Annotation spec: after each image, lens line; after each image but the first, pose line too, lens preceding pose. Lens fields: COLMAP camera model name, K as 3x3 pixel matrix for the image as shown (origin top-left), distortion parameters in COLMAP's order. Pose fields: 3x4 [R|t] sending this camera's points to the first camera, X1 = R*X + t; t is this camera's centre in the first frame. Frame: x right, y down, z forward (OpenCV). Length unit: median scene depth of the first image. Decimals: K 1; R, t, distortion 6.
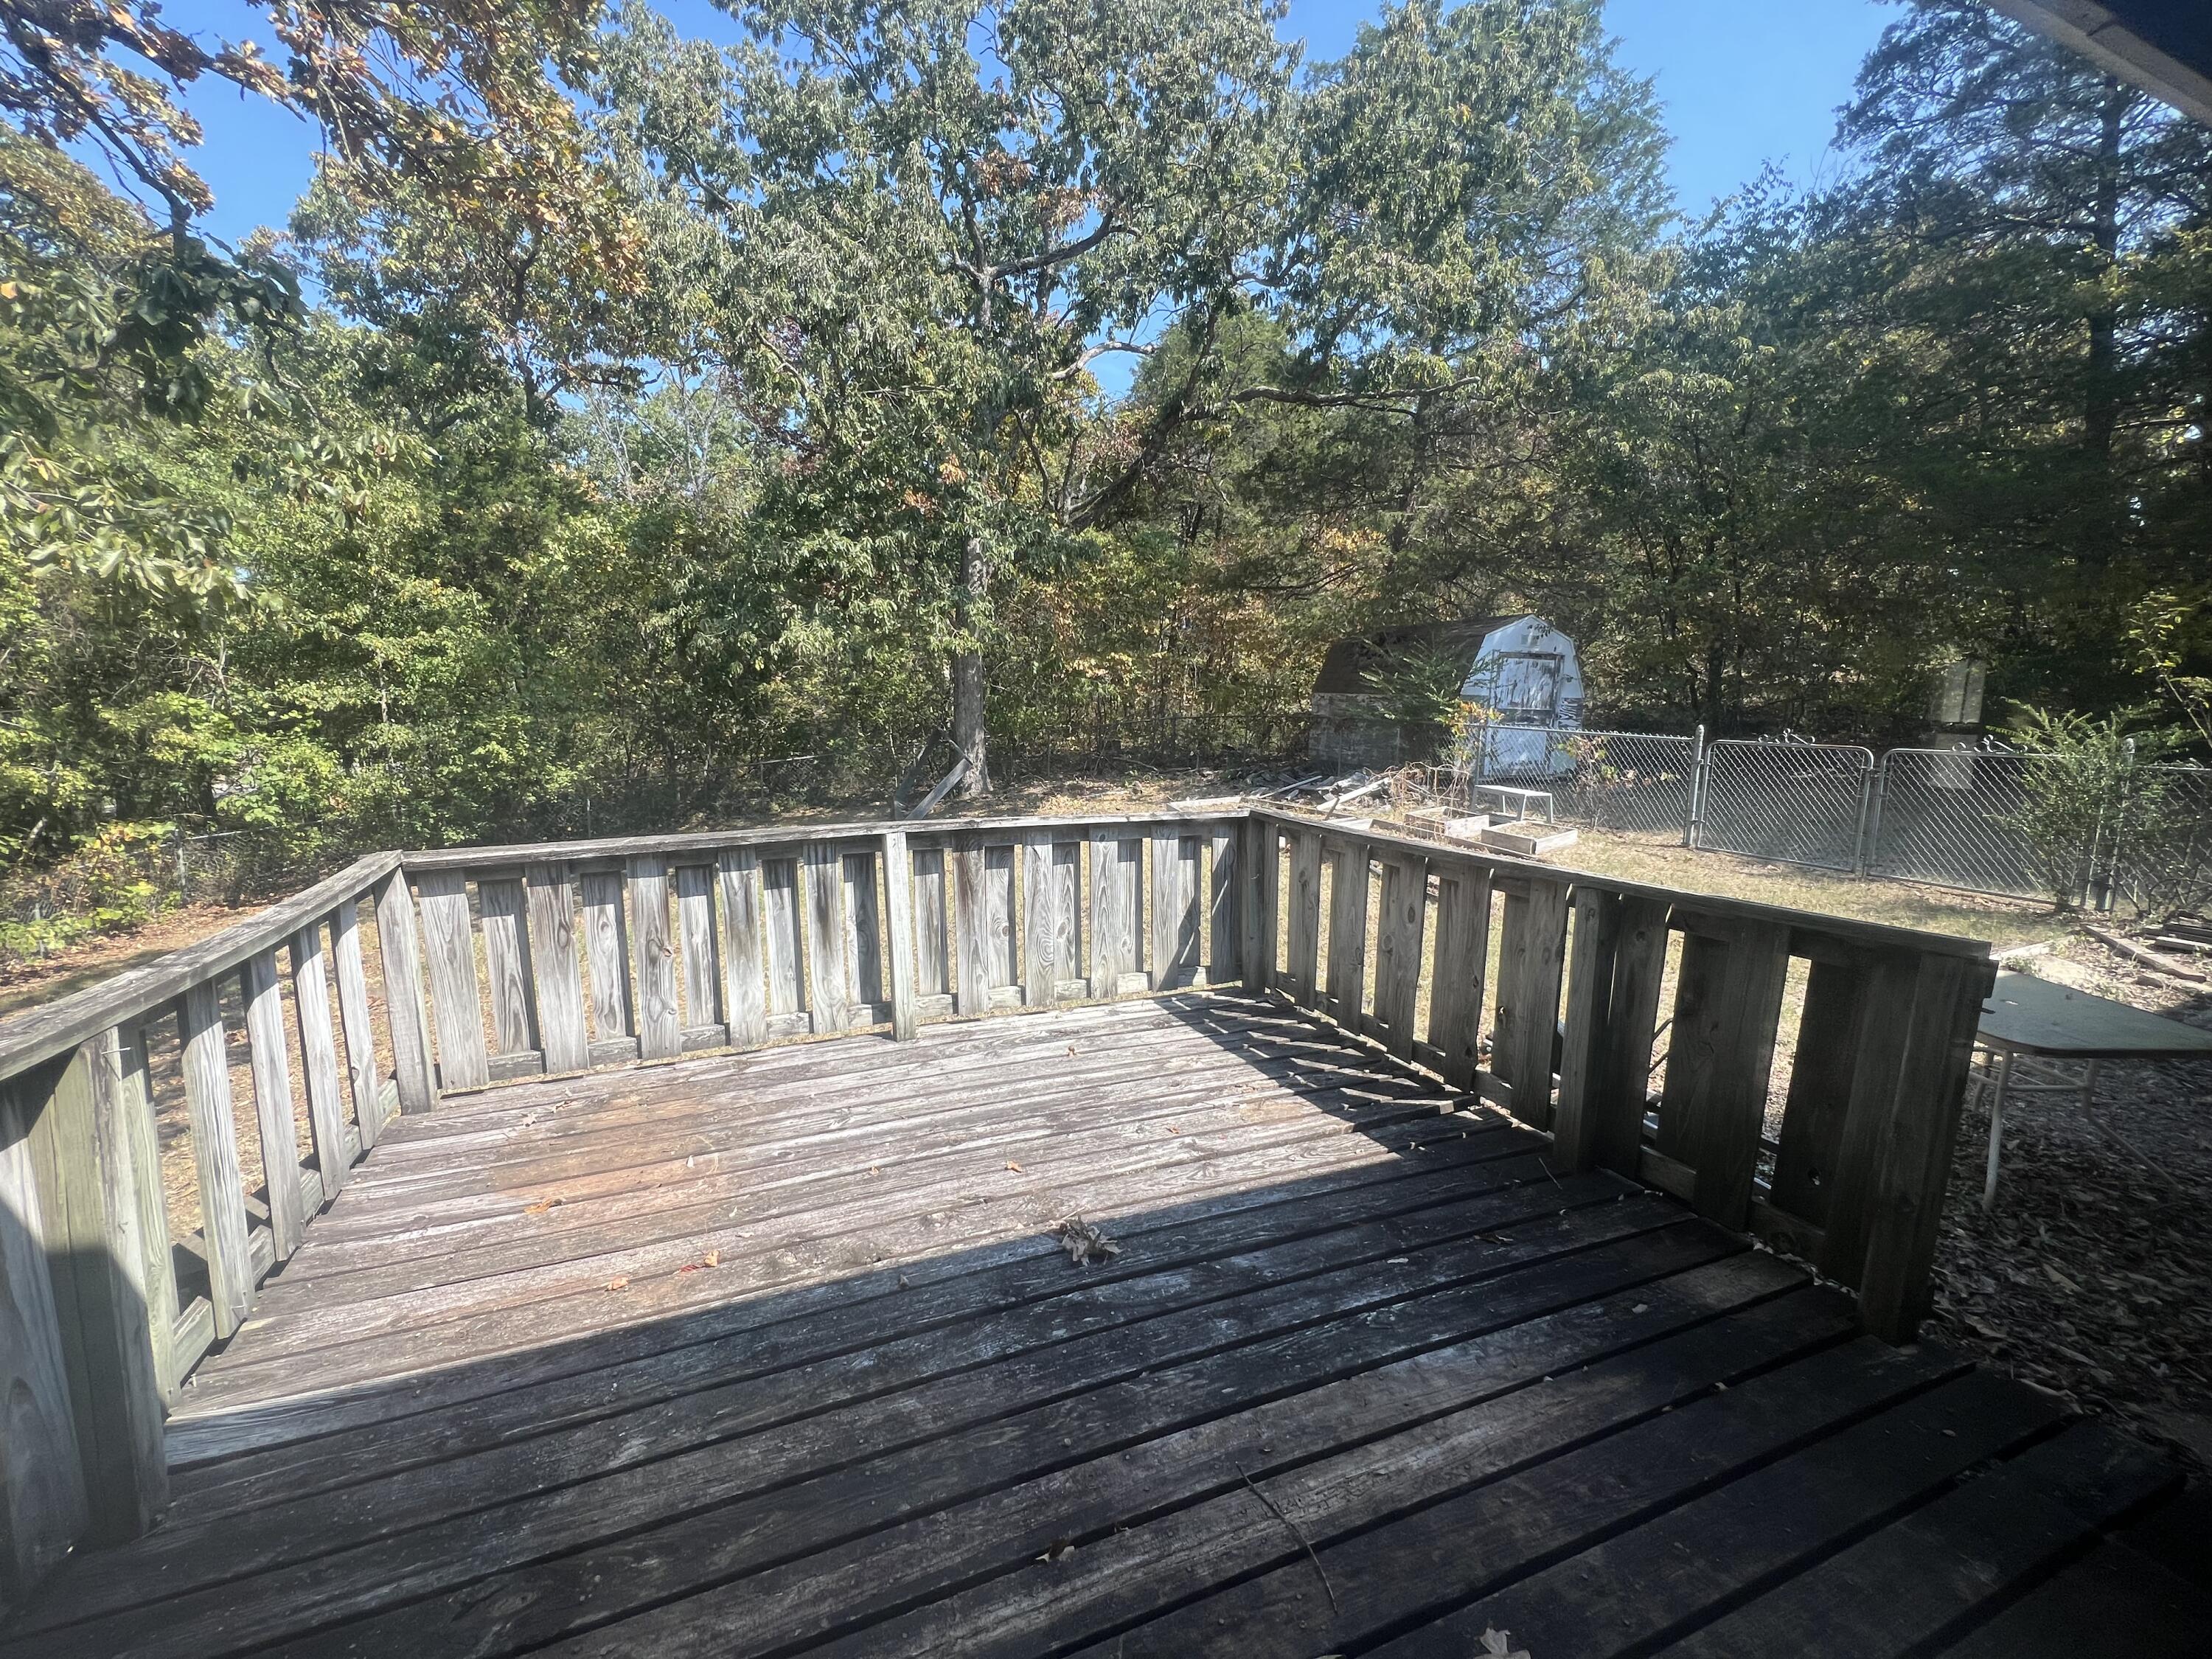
lens RADIAL K [[887.3, 0, 1105.3], [0, 887.3, 830.7], [0, 0, 1]] dist [-0.001887, 0.000946]
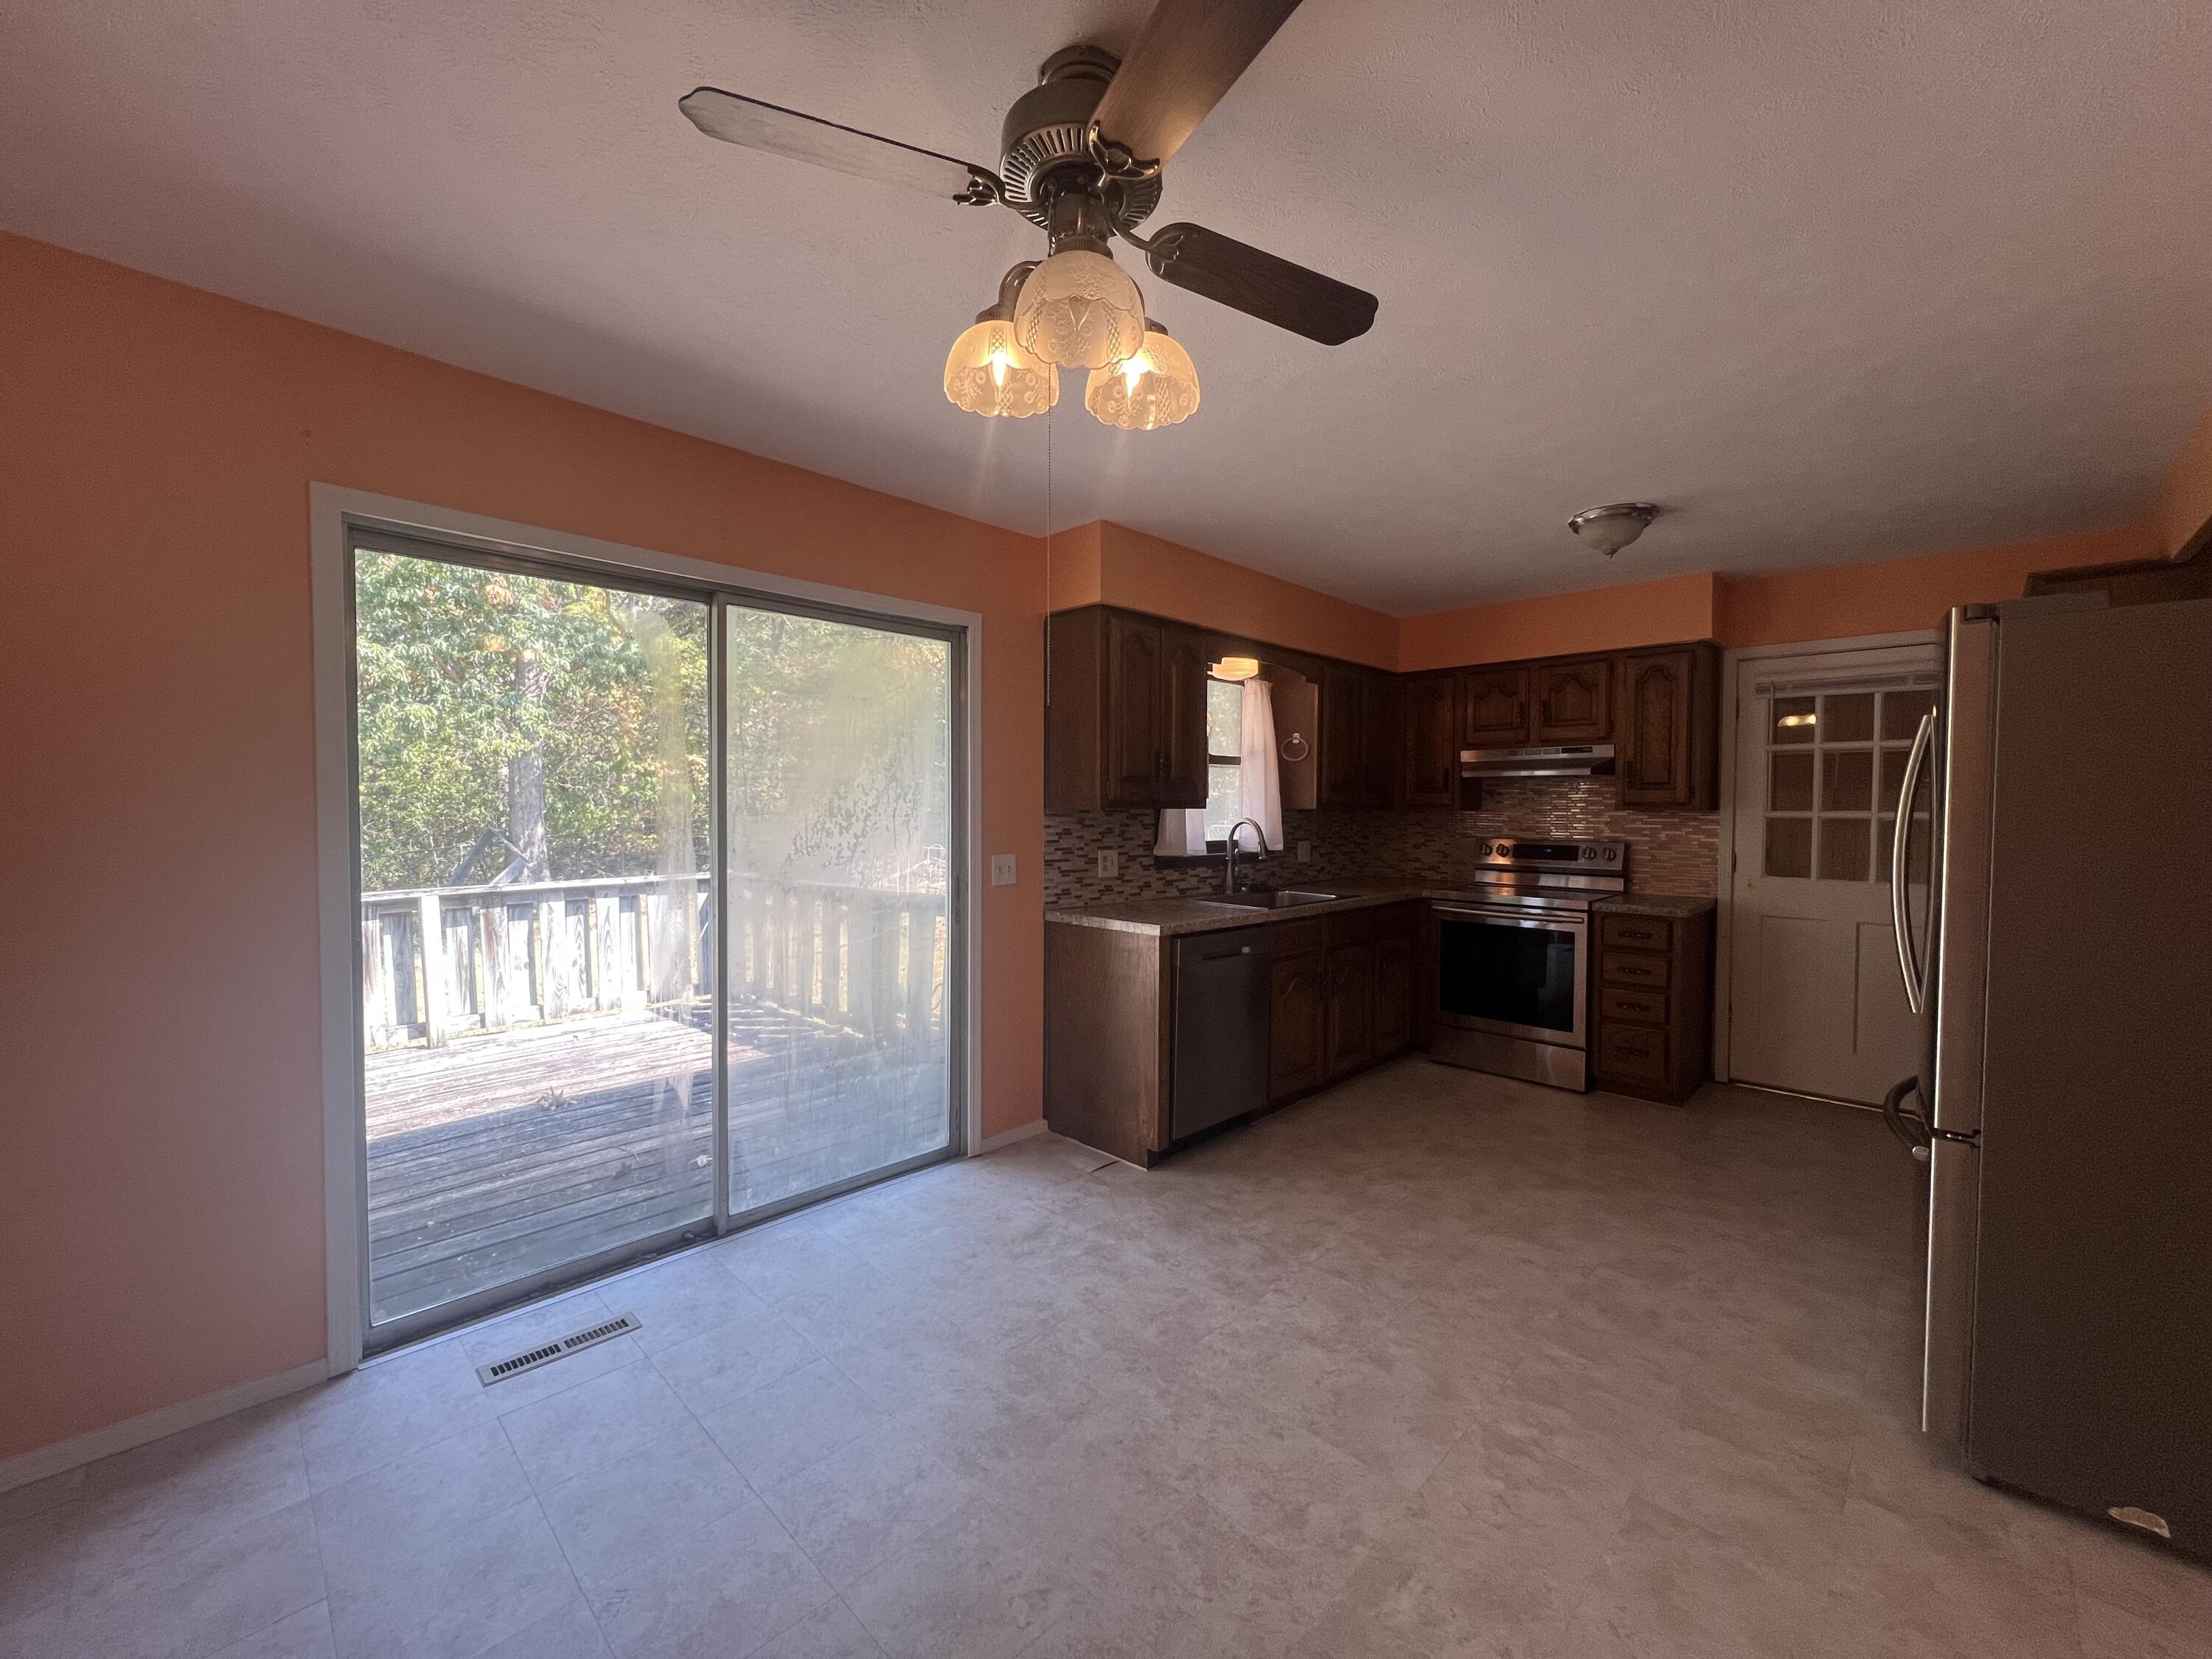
lens RADIAL K [[887.3, 0, 1093.6], [0, 887.3, 846.3], [0, 0, 1]] dist [-0.001887, 0.000946]
pose [[0.919861, -0.029664, 0.391122, 0.165017], [0.064984, 0.994882, -0.077377, 0.092298], [-0.386825, 0.096592, 0.917080, -0.623311]]
